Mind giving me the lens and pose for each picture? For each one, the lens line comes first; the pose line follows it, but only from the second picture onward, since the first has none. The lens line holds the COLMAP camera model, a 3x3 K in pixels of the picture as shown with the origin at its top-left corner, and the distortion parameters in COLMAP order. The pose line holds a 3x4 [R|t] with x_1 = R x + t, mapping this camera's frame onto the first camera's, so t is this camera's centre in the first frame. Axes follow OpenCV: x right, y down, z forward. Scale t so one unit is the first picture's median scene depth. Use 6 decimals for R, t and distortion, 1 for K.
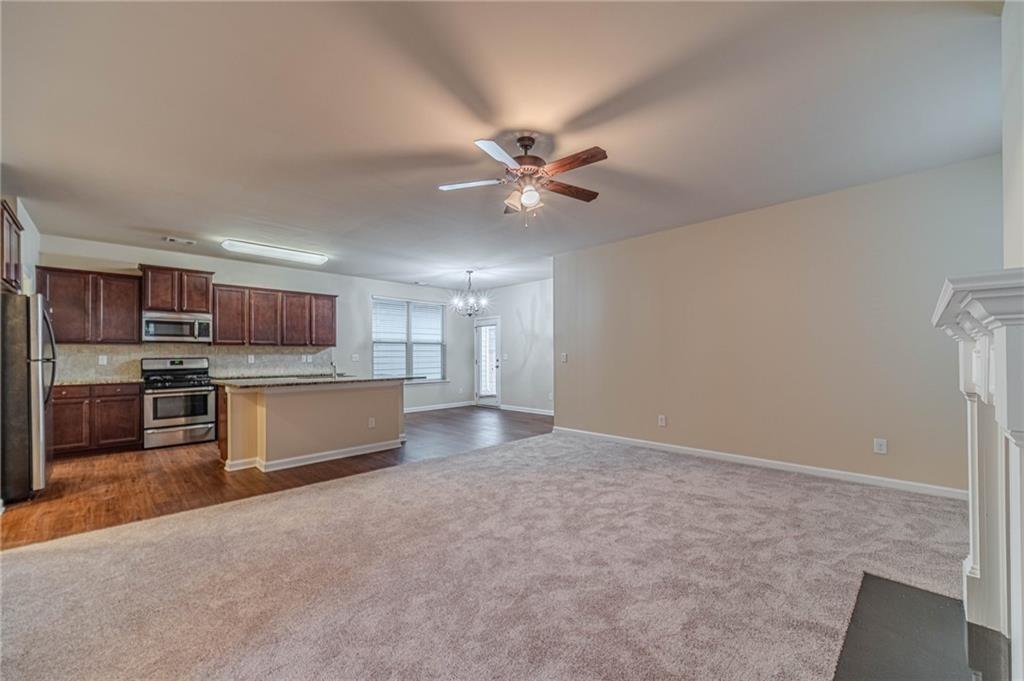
lens RADIAL K [[412.4, 0, 510.3], [0, 412.4, 353.9], [0, 0, 1]] dist [-0.000230, -0.000012]
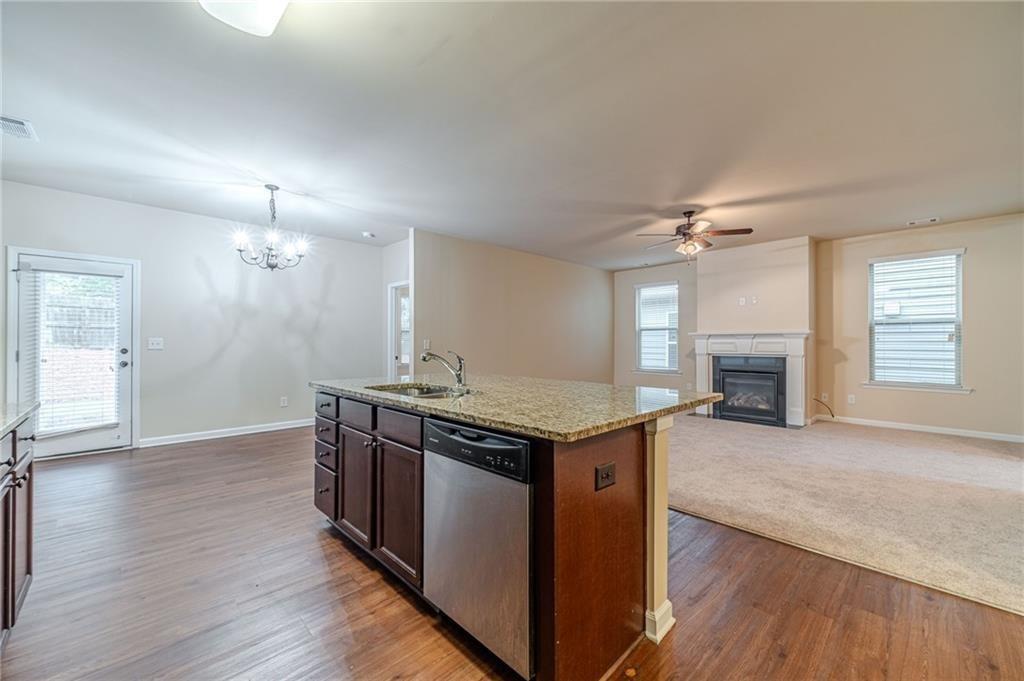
lens RADIAL K [[405.6, 0, 512.0], [0, 405.6, 340.5], [0, 0, 1]] dist [-0.000015, 0.000026]
pose [[0.005370, 0.013068, 0.999900, -0.534941], [-0.004705, 0.999904, -0.013043, 0.007830], [-0.999975, -0.004635, 0.005431, 0.571828]]
